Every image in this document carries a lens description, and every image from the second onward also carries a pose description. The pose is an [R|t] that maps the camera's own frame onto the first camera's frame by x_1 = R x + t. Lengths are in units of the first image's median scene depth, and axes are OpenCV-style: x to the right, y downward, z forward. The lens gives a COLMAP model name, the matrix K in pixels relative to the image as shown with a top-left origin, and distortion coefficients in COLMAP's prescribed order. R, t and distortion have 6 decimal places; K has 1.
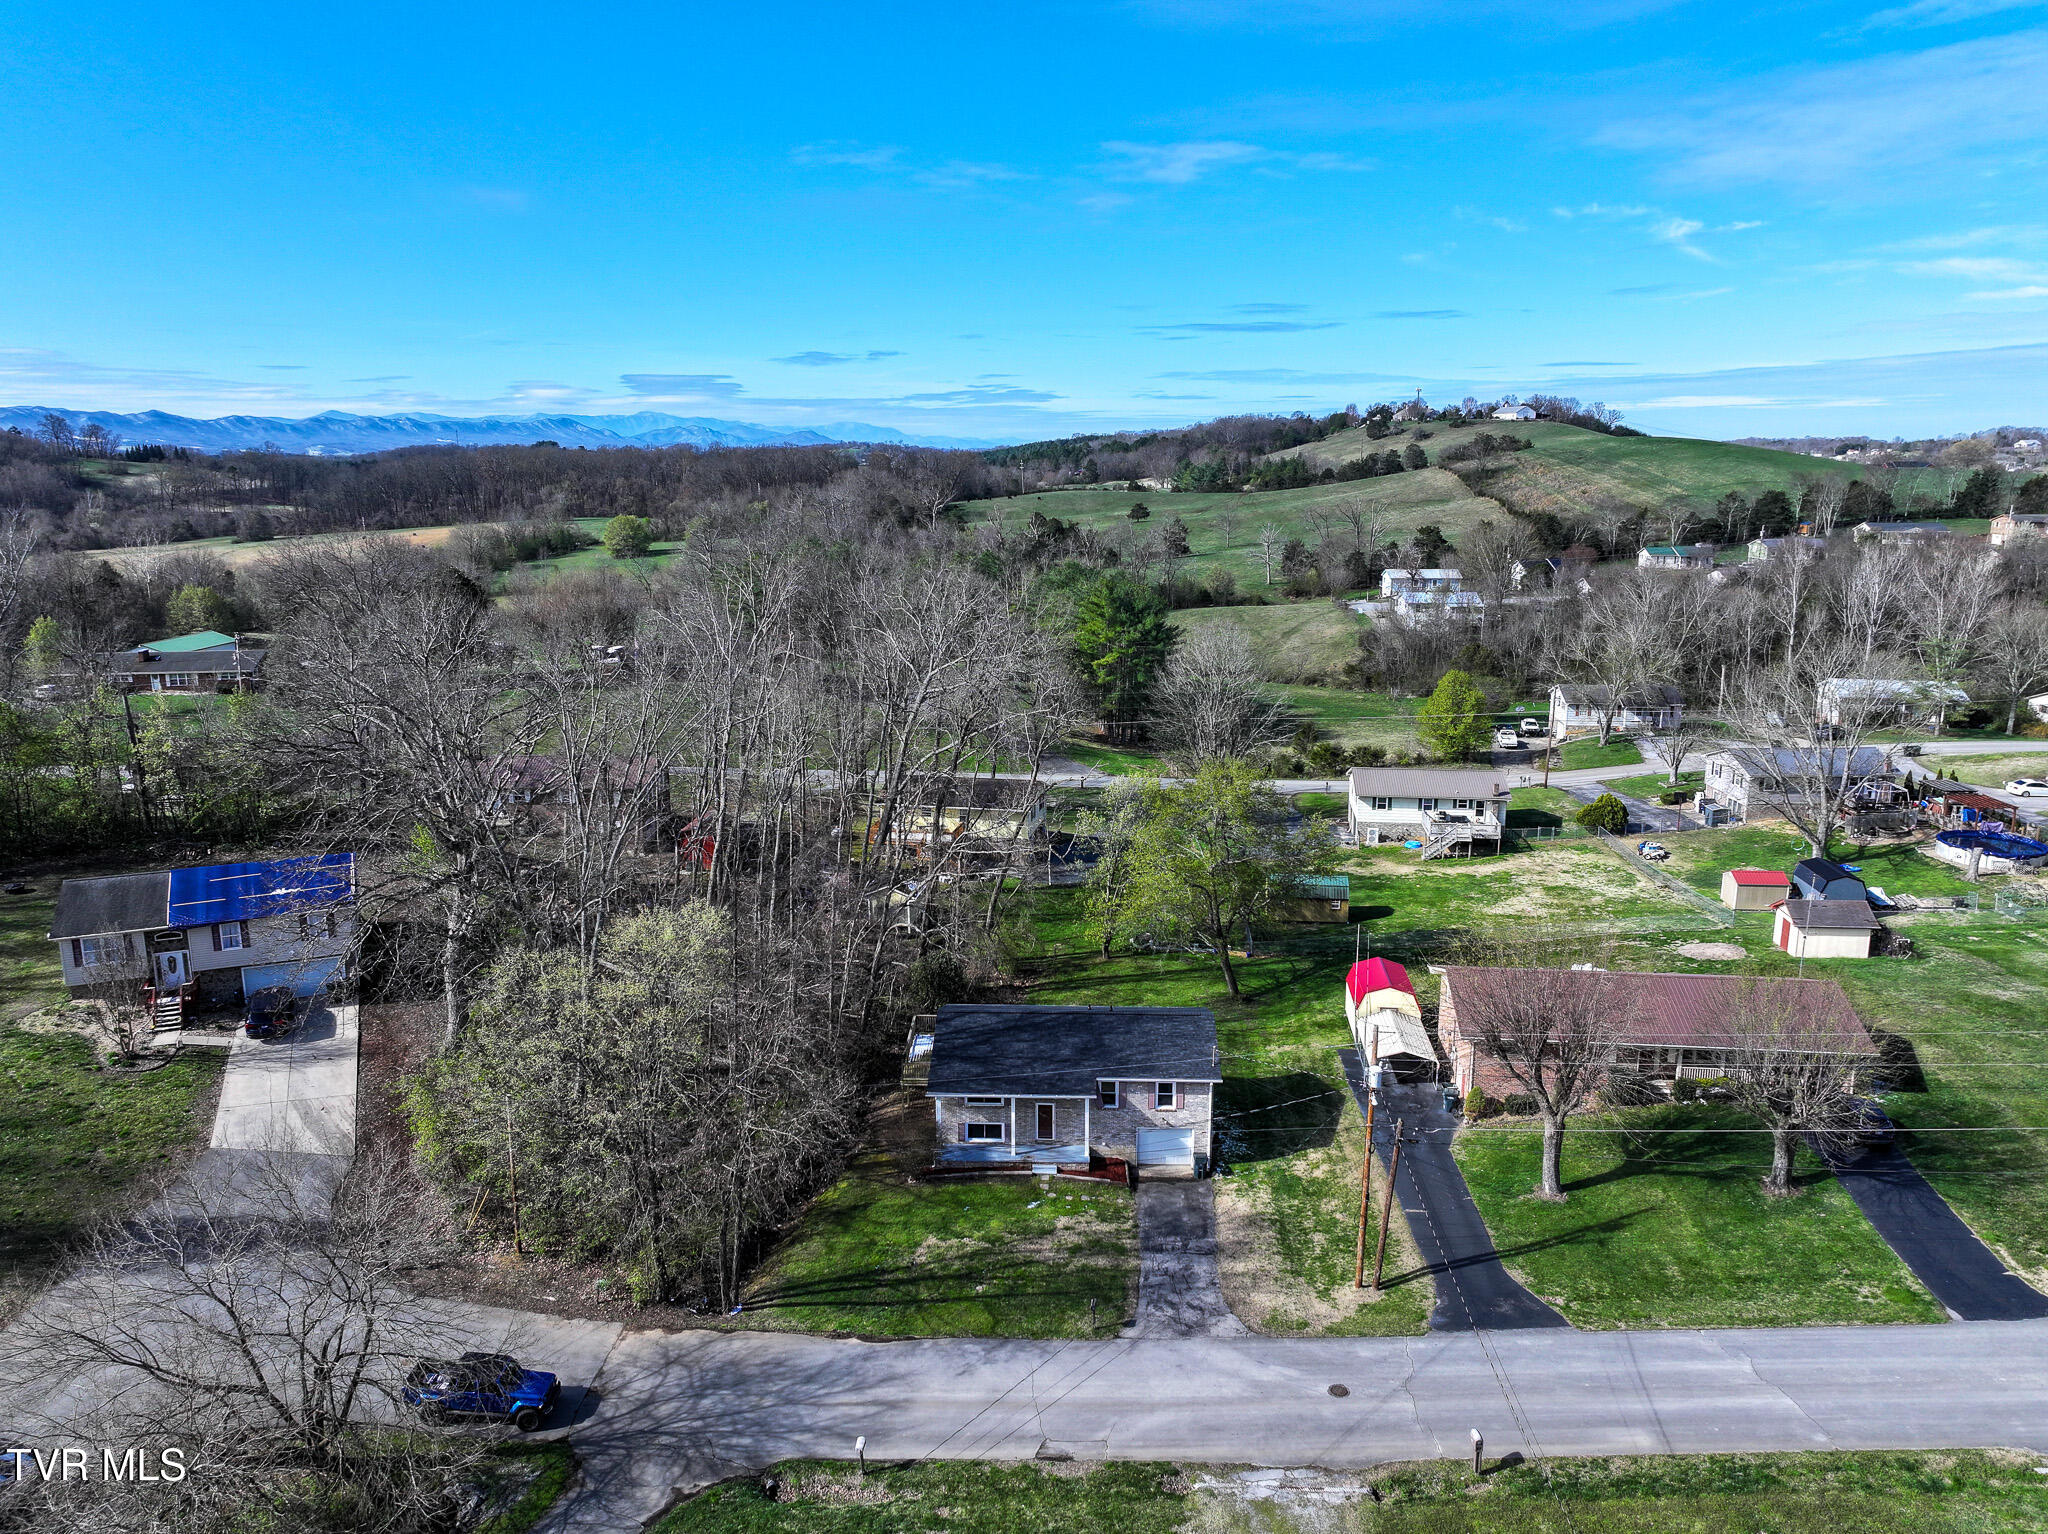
lens RADIAL K [[1429.7, 0, 1024.0], [0, 1429.7, 767.0], [0, 0, 1]] dist [0.006281, 0.003475]
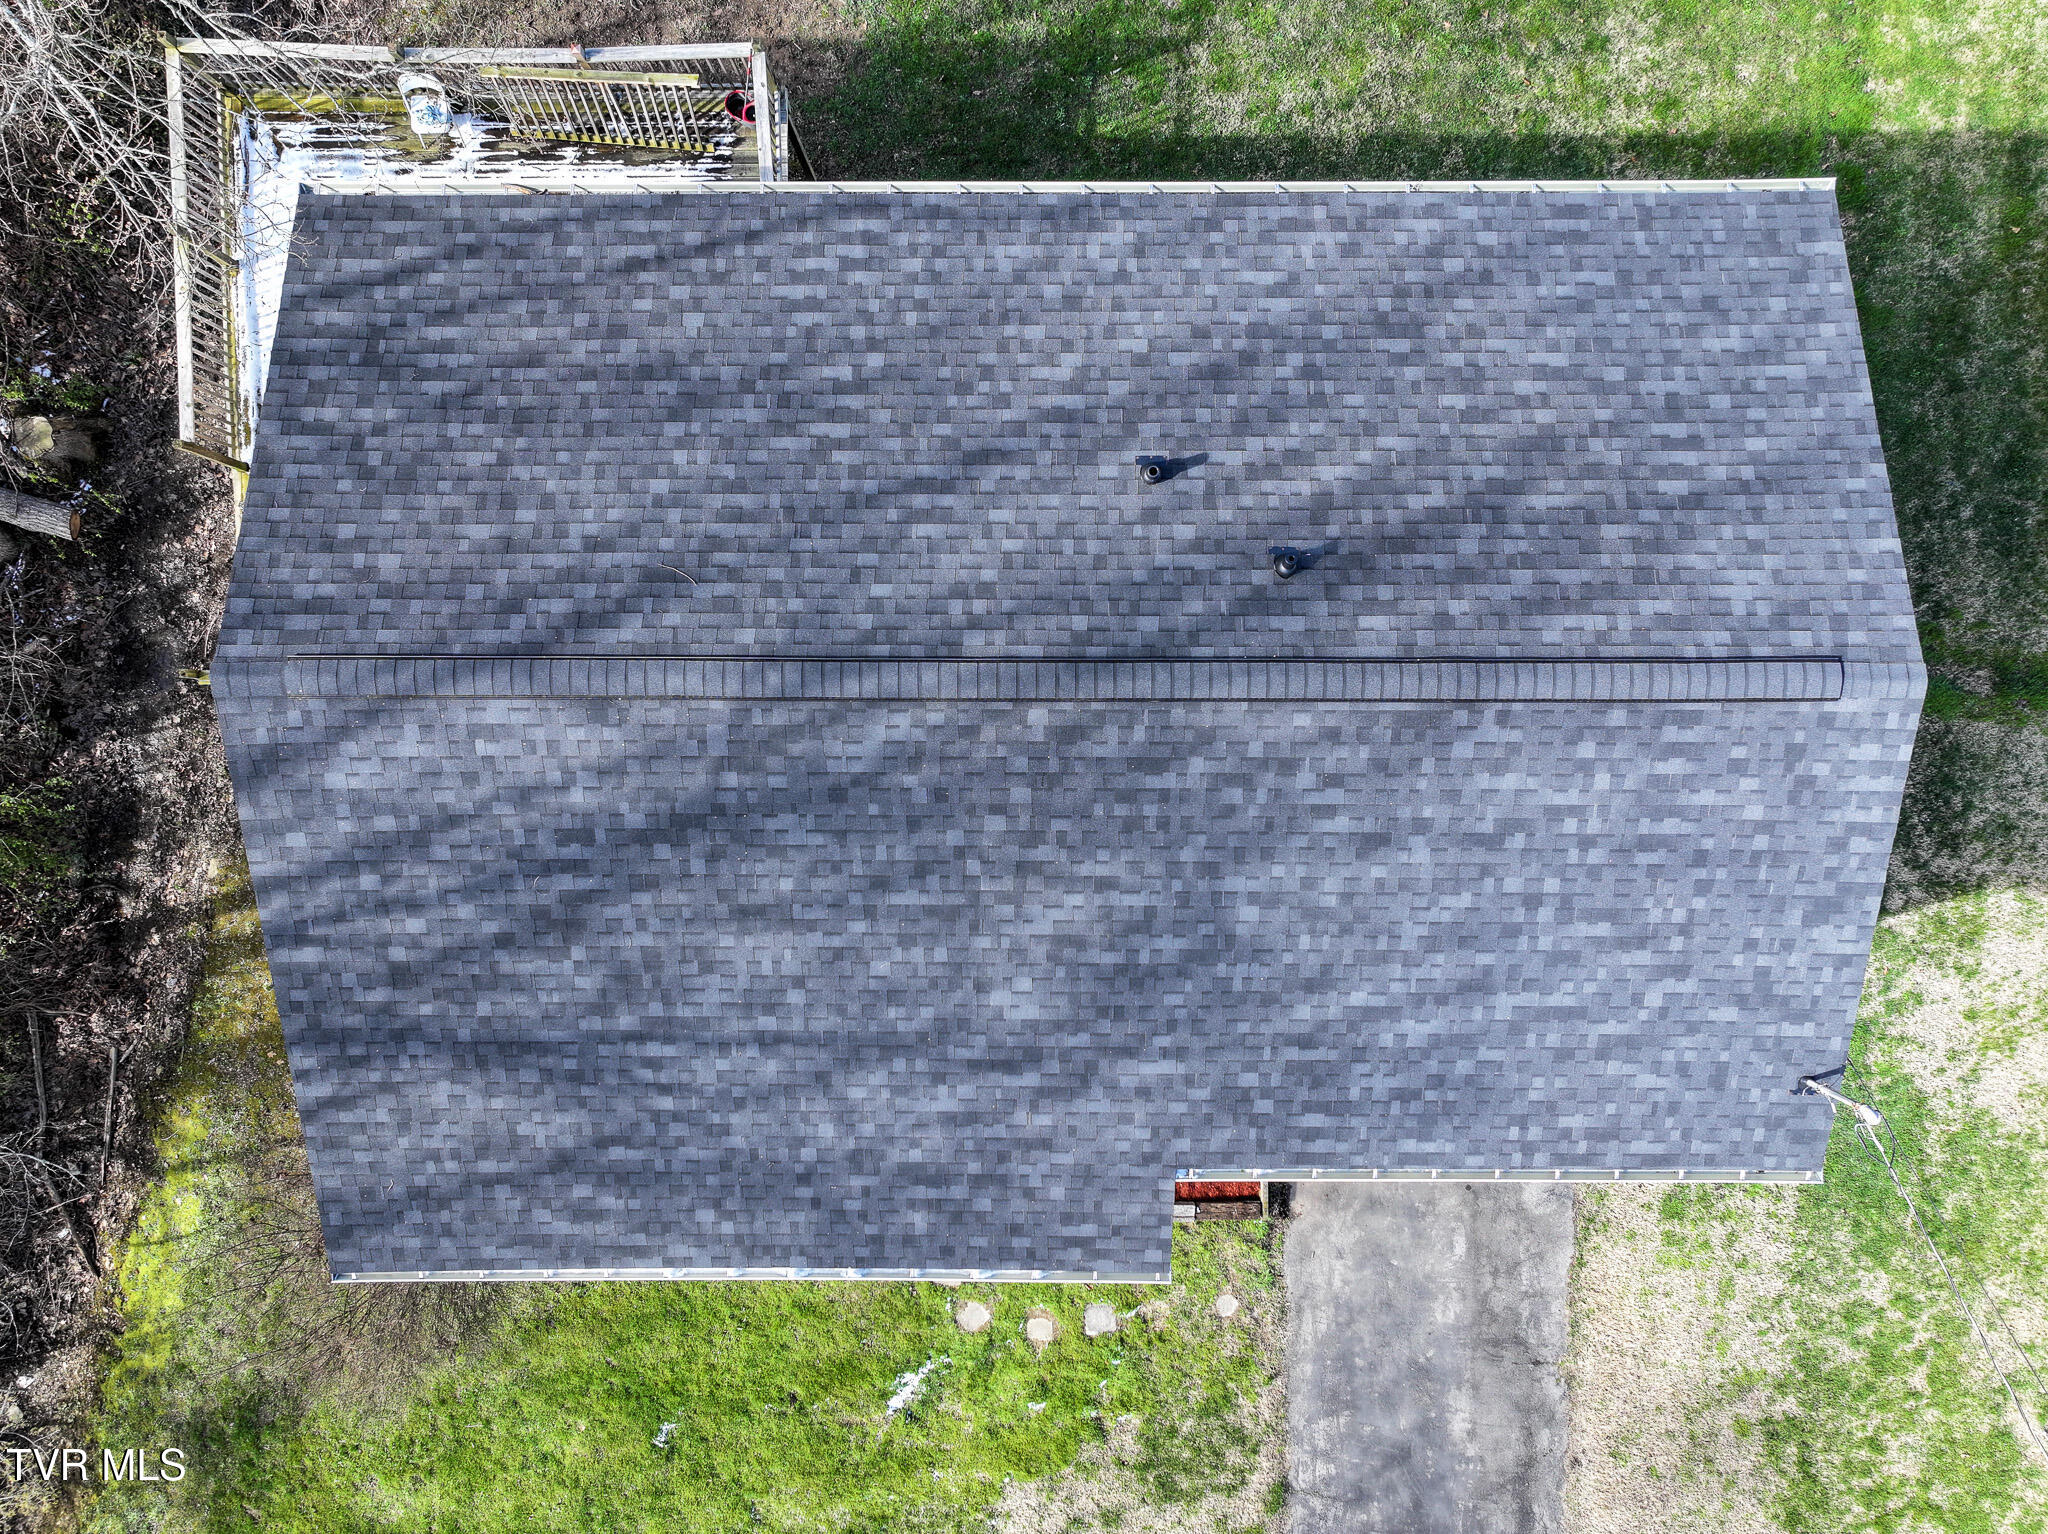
lens RADIAL K [[1429.7, 0, 1024.0], [0, 1429.7, 767.0], [0, 0, 1]] dist [0.006281, 0.003475]
pose [[0.999155, -0.040976, -0.003230, 0.035946], [0.011190, 0.195548, 0.980630, 0.018069], [-0.039551, -0.979838, 0.195841, 1.120910]]
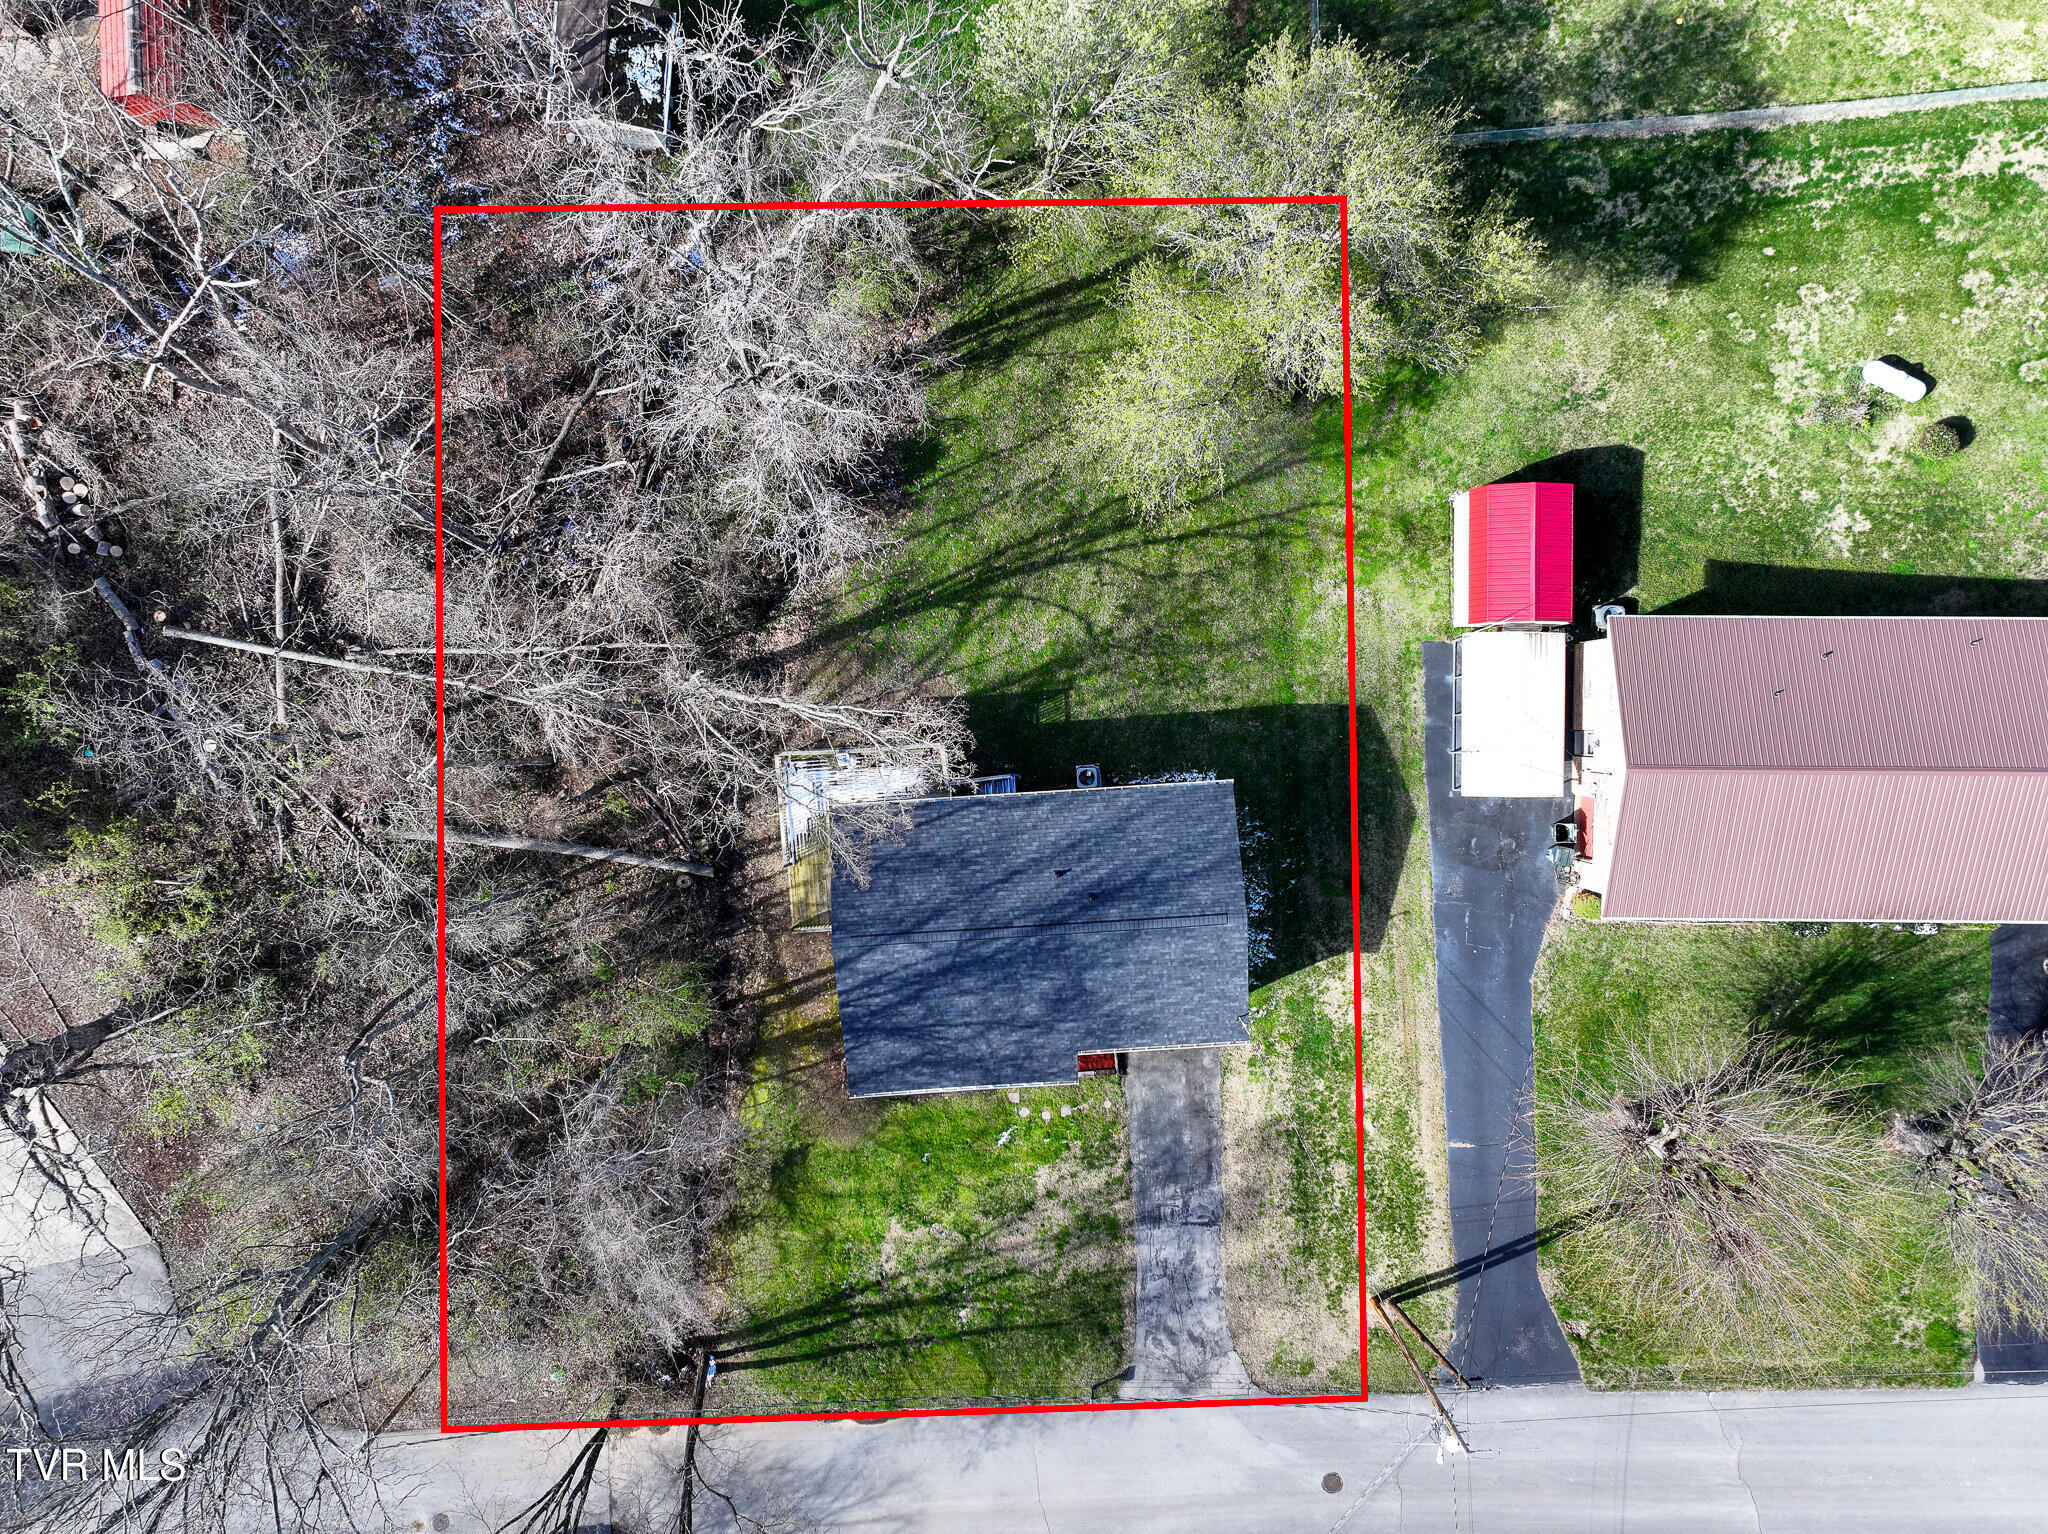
lens RADIAL K [[1429.7, 0, 1024.0], [0, 1429.7, 767.0], [0, 0, 1]] dist [0.006281, 0.003475]
pose [[0.994553, -0.104190, -0.002934, 0.044887], [0.023004, 0.191952, 0.981135, -0.576710], [-0.101661, -0.975858, 0.193303, 1.106888]]
